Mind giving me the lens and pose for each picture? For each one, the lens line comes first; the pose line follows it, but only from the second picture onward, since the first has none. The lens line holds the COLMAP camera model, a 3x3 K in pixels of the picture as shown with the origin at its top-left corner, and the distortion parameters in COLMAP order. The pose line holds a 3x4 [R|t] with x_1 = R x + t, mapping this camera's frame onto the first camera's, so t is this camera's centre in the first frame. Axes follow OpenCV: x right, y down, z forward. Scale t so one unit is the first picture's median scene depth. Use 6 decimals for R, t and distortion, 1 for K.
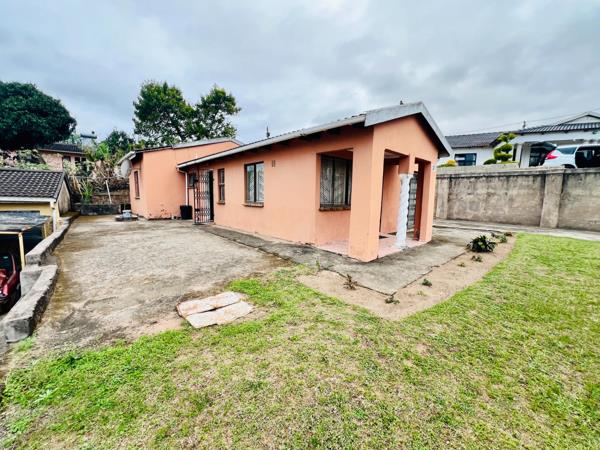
lens RADIAL K [[238.8, 0, 296.7], [0, 238.8, 223.1], [0, 0, 1]] dist [-0.007555, 0.000939]
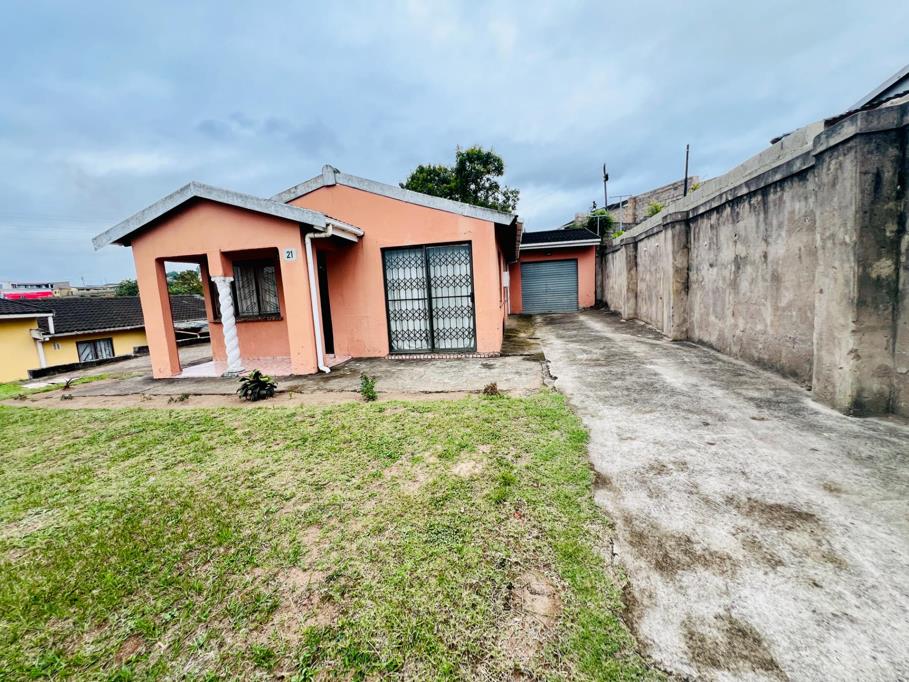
lens RADIAL K [[361.8, 0, 451.9], [0, 361.8, 341.1], [0, 0, 1]] dist [-0.007555, 0.000939]
pose [[0.609886, 0.056768, -0.790453, 0.919222], [-0.025838, 0.998325, 0.051762, -0.037875], [0.792068, -0.011145, 0.610331, 0.440848]]
